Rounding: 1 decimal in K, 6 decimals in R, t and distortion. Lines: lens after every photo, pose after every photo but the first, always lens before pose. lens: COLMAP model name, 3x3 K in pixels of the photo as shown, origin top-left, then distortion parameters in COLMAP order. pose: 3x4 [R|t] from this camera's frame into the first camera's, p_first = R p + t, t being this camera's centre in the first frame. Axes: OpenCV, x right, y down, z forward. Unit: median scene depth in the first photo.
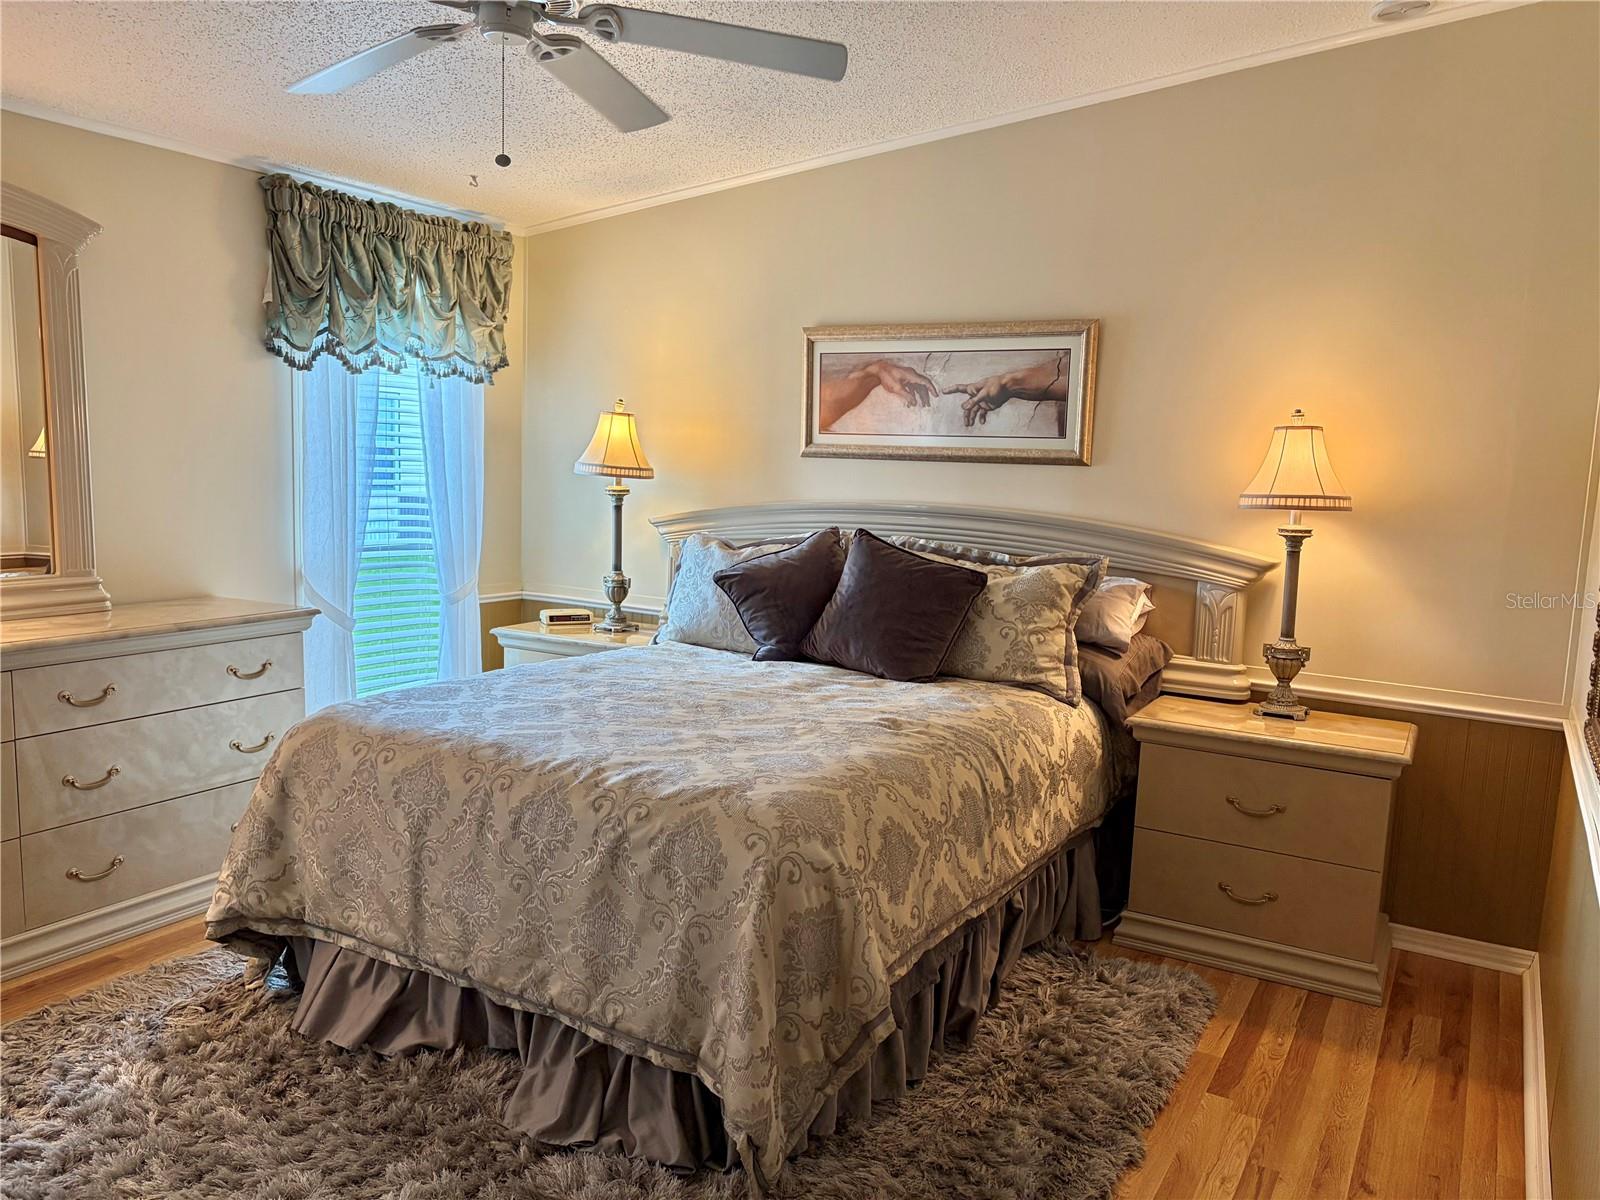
lens RADIAL K [[1195.2, 0, 799.5], [0, 1195.2, 601.3], [0, 0, 1]] dist [0.029538, -0.031466]
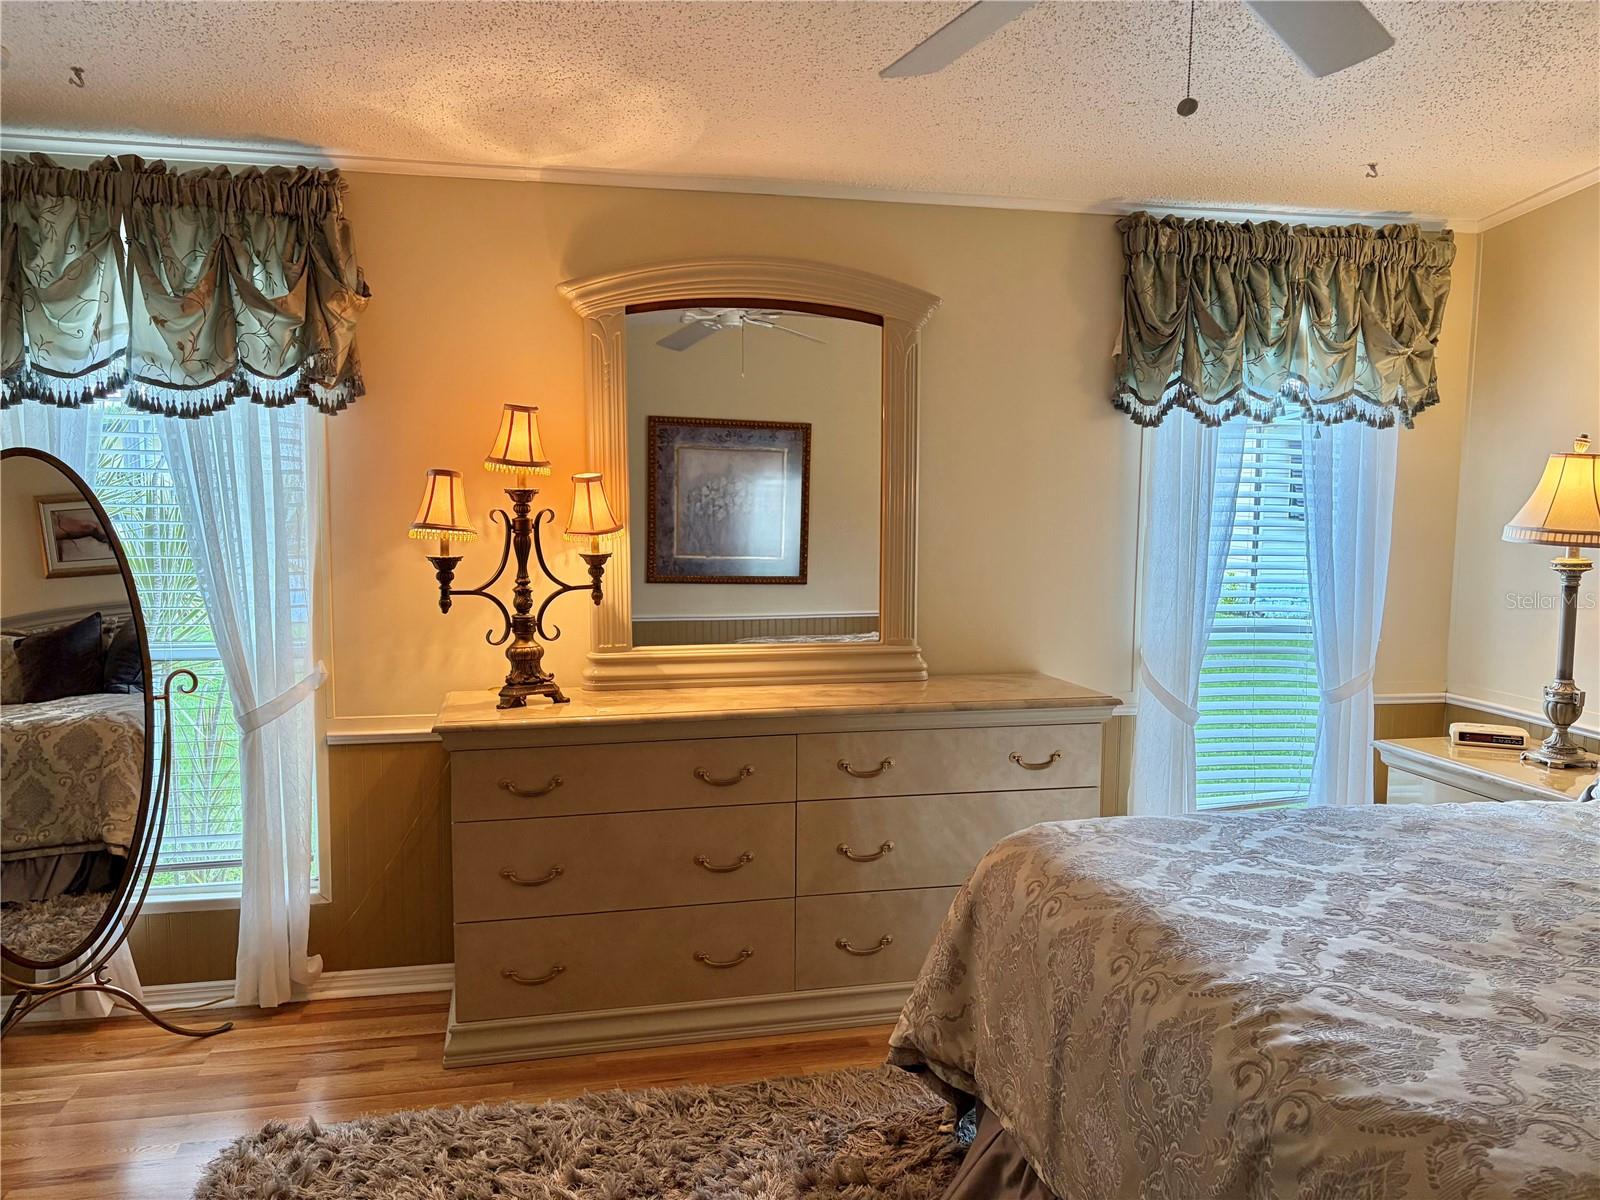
lens RADIAL K [[1195.2, 0, 802.4], [0, 1195.2, 602.9], [0, 0, 1]] dist [0.029538, -0.031466]
pose [[0.667593, 0.039365, -0.743485, 0.081919], [-0.075079, 0.997070, -0.014624, -0.030693], [0.740731, 0.065583, 0.668593, 0.229459]]
